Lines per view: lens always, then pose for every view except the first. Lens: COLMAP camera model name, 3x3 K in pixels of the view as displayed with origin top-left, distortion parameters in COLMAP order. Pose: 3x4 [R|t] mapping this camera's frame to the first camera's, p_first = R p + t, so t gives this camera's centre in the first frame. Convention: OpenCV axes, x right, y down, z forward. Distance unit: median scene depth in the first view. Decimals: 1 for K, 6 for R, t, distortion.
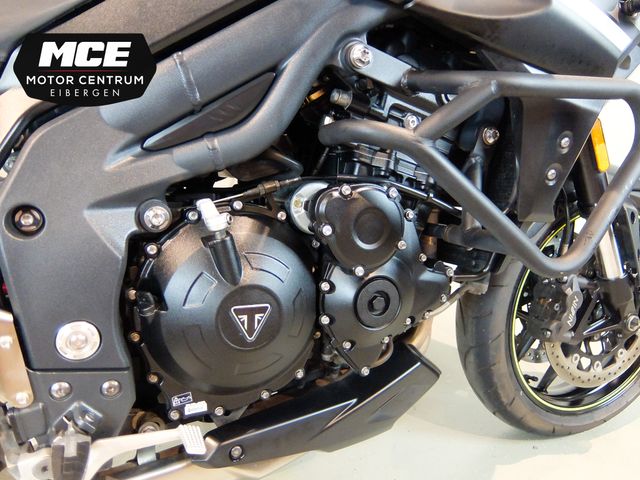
lens RADIAL K [[462.0, 0, 320.0], [0, 462.0, 240.0], [0, 0, 1]] dist [-0.028869, -0.000218]
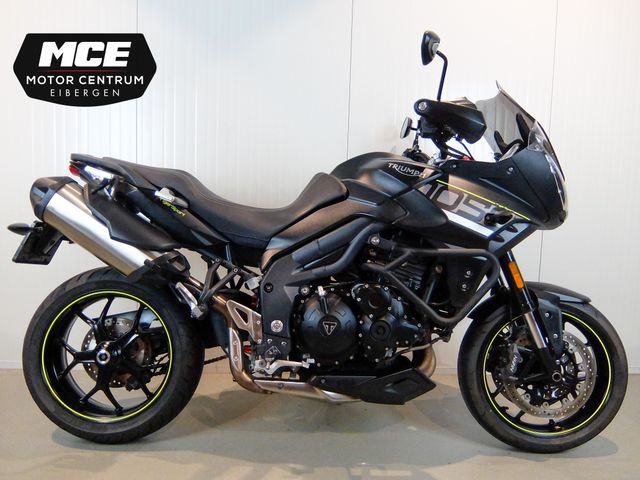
lens RADIAL K [[472.0, 0, 320.6], [0, 472.0, 252.8], [0, 0, 1]] dist [-0.027225, 0.002877]
pose [[0.921499, 0.035522, -0.386753, 0.918271], [-0.113073, 0.977209, -0.179659, 0.247599], [0.371557, 0.209287, 0.904513, -1.796955]]
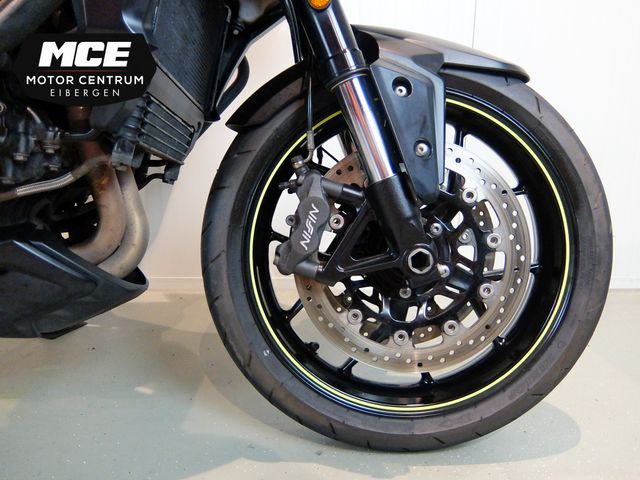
lens RADIAL K [[481.7, 0, 320.0], [0, 481.7, 240.0], [0, 0, 1]] dist [-0.025023, -0.000518]
pose [[0.934461, 0.067312, -0.349645, 1.360896], [-0.105387, 0.990257, -0.091017, 0.397488], [0.340112, 0.121900, 0.932451, 0.566300]]
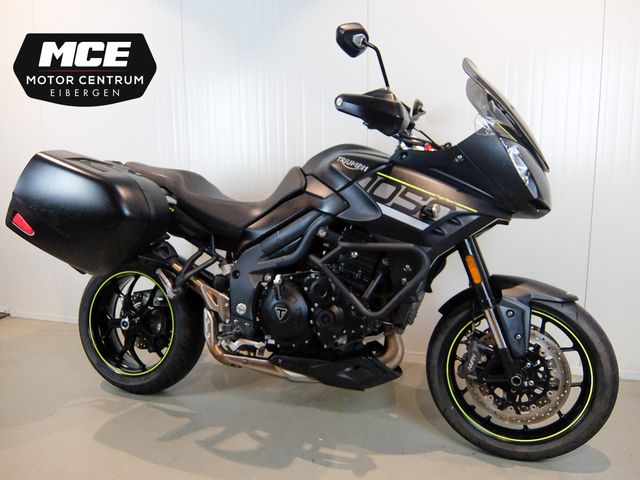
lens RADIAL K [[469.7, 0, 316.7], [0, 469.7, 249.8], [0, 0, 1]] dist [-0.036203, -0.000308]
pose [[0.732737, 0.069005, -0.677004, 2.151408], [-0.164896, 0.983202, -0.078255, -0.044230], [0.660232, 0.168975, 0.731807, -1.265993]]
